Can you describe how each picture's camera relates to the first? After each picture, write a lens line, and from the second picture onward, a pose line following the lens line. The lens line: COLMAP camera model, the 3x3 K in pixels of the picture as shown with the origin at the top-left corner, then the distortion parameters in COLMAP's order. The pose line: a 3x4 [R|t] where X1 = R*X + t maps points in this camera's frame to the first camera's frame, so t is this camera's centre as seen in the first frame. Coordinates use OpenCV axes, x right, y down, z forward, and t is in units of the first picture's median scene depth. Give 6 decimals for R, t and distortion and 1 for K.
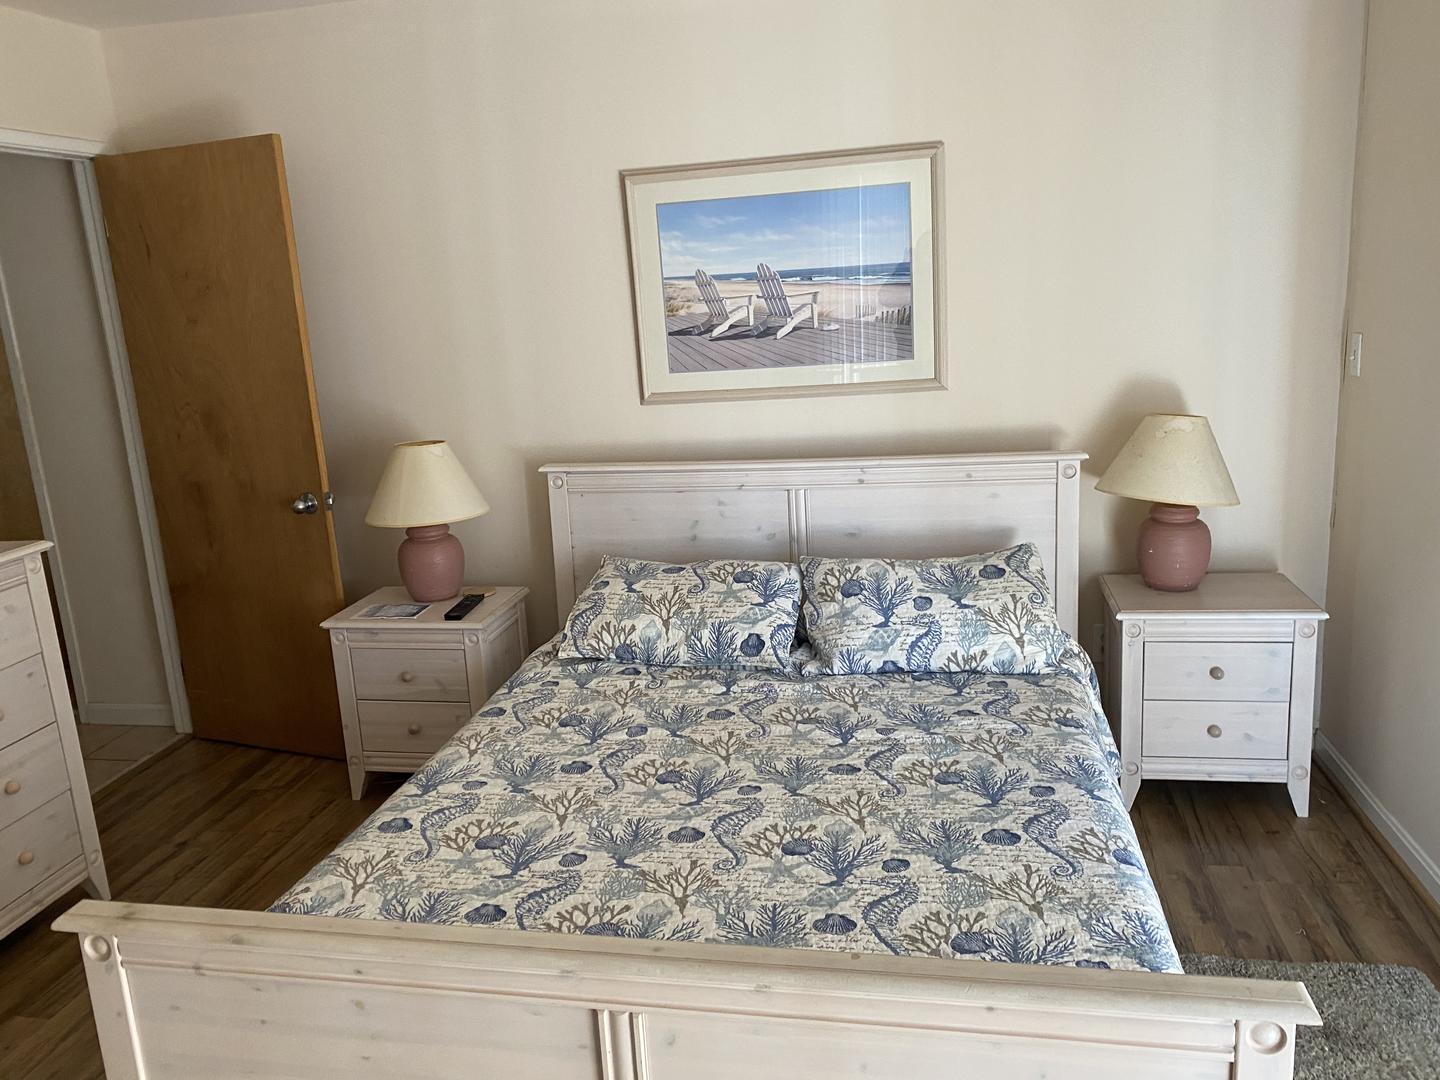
lens RADIAL K [[1106.4, 0, 700.8], [0, 1106.4, 520.5], [0, 0, 1]] dist [0.060462, -0.058945]
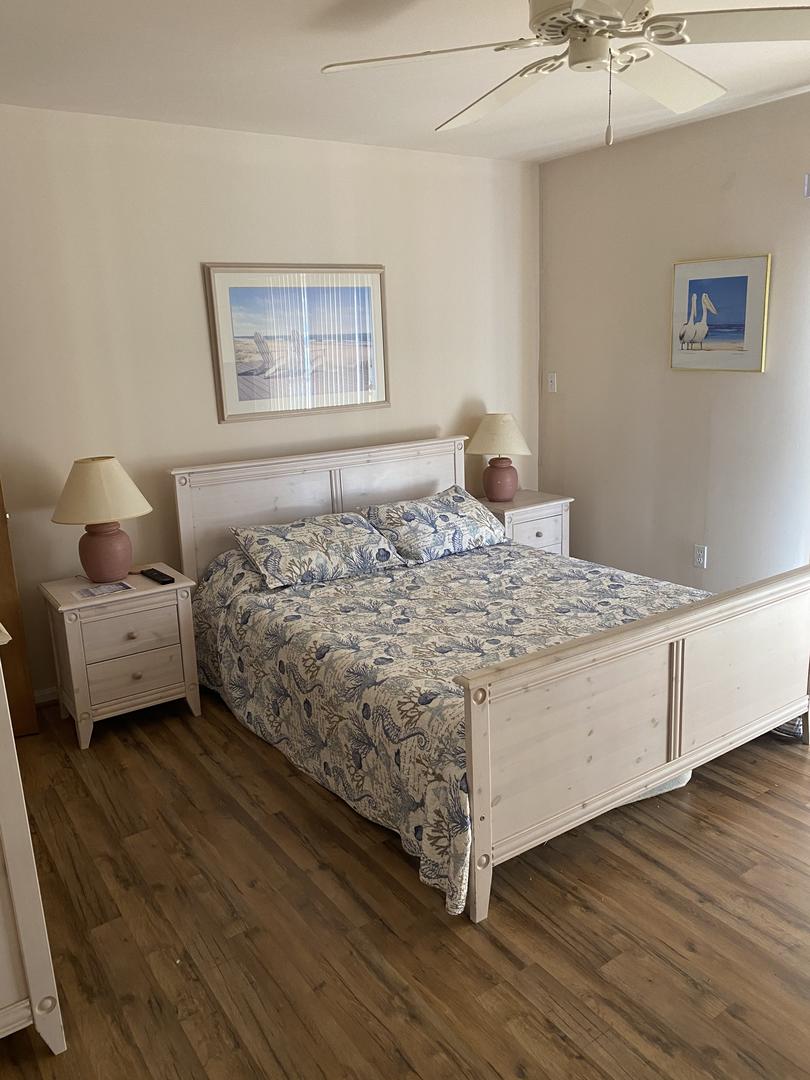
lens RADIAL K [[829.8, 0, 424.8], [0, 829.8, 529.1], [0, 0, 1]] dist [0.060462, -0.058945]
pose [[0.684642, -0.132007, 0.716826, -0.810532], [0.148569, 0.988090, 0.040063, 0.033013], [-0.713577, 0.079070, 0.696100, 0.072868]]
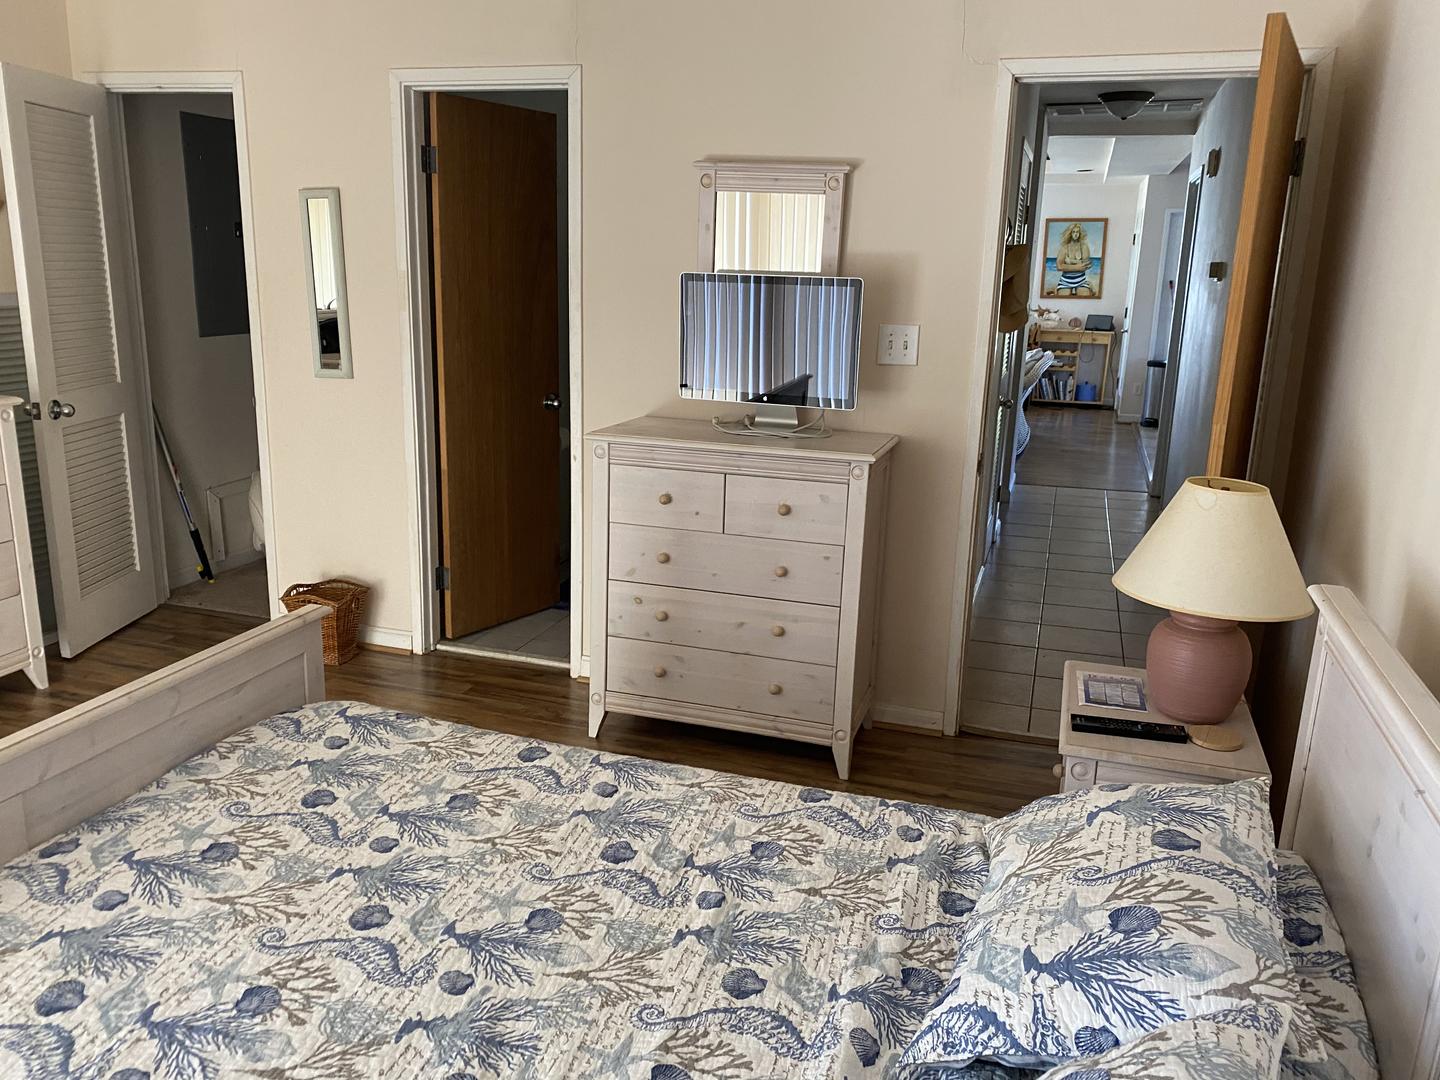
lens RADIAL K [[1106.4, 0, 720.5], [0, 1106.4, 528.2], [0, 0, 1]] dist [0.060462, -0.058945]
pose [[-0.121500, 0.289578, -0.949412, 0.468674], [-0.221269, 0.924527, 0.310305, -0.209510], [0.967614, 0.247777, -0.048255, 0.877425]]
